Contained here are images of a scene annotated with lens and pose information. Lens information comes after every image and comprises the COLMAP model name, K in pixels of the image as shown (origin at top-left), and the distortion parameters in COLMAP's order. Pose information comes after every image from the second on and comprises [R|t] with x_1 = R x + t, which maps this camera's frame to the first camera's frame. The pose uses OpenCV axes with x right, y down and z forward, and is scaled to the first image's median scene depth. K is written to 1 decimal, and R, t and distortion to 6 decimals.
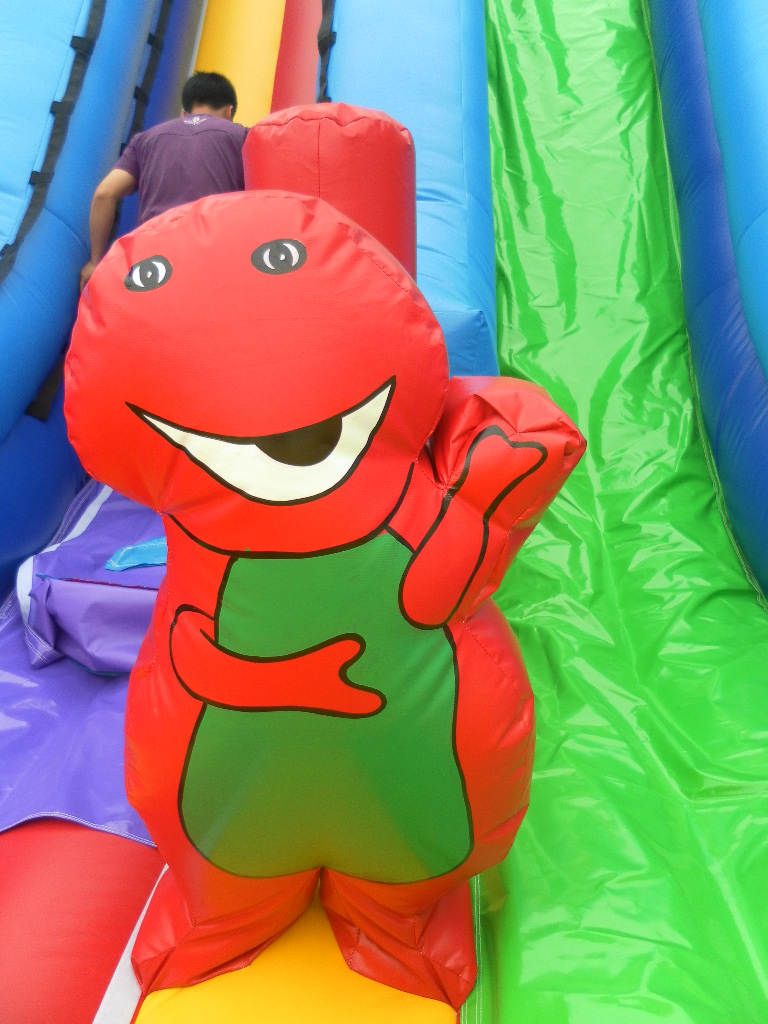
lens RADIAL K [[809.1, 0, 382.8], [0, 809.1, 507.6], [0, 0, 1]] dist [-0.036830, 0.026494]
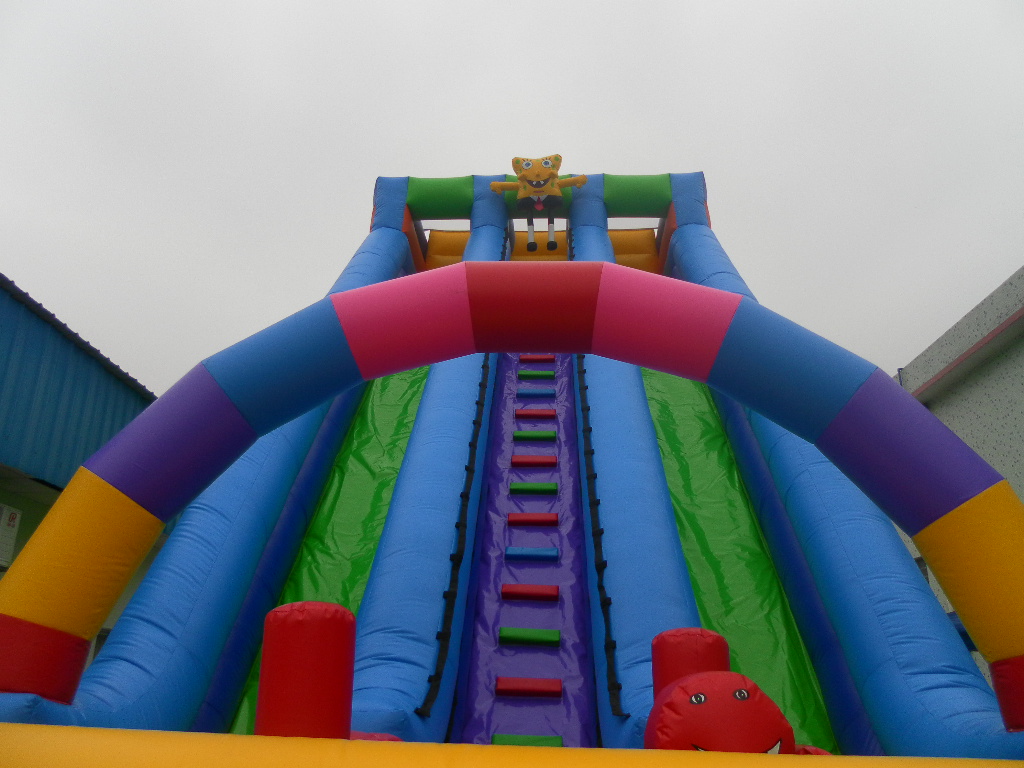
lens RADIAL K [[812.1, 0, 509.6], [0, 812.1, 380.8], [0, 0, 1]] dist [-0.032927, 0.017129]
pose [[0.998384, 0.048863, 0.029004, -0.331516], [-0.020428, 0.784955, -0.619215, 0.193416], [-0.053024, 0.617622, 0.784685, -0.605297]]
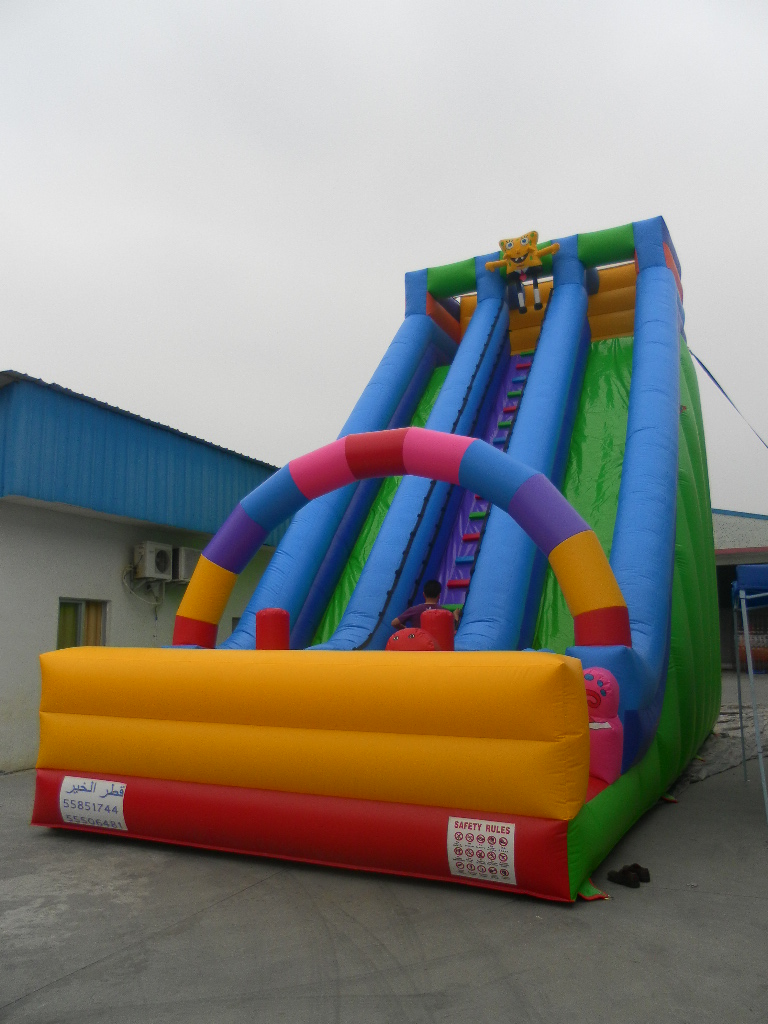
lens RADIAL K [[809.1, 0, 378.1], [0, 809.1, 514.3], [0, 0, 1]] dist [-0.036830, 0.026494]
pose [[0.934512, -0.048388, -0.352627, 0.691753], [-0.112778, 0.899415, -0.422296, 0.576959], [0.337592, 0.434409, 0.835057, -1.808741]]
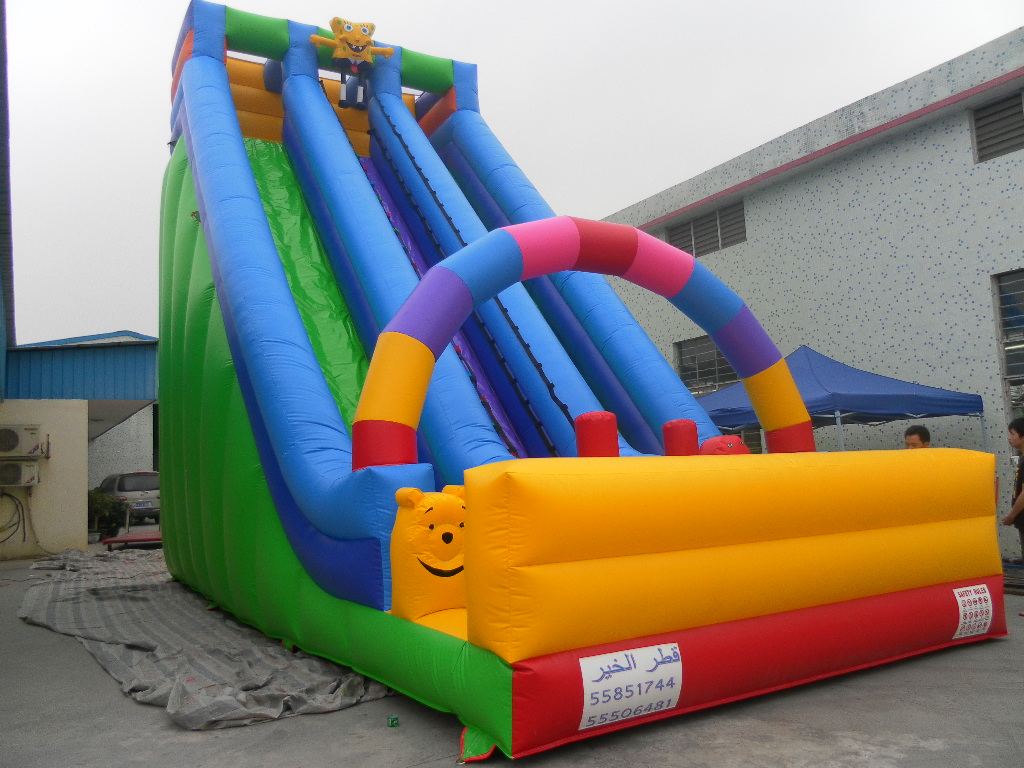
lens RADIAL K [[812.1, 0, 519.7], [0, 812.1, 383.8], [0, 0, 1]] dist [-0.032927, 0.017129]
pose [[0.807015, 0.041721, 0.589056, -1.885628], [0.206369, 0.914684, -0.347513, 0.417163], [-0.553298, 0.402011, 0.729553, -1.095397]]
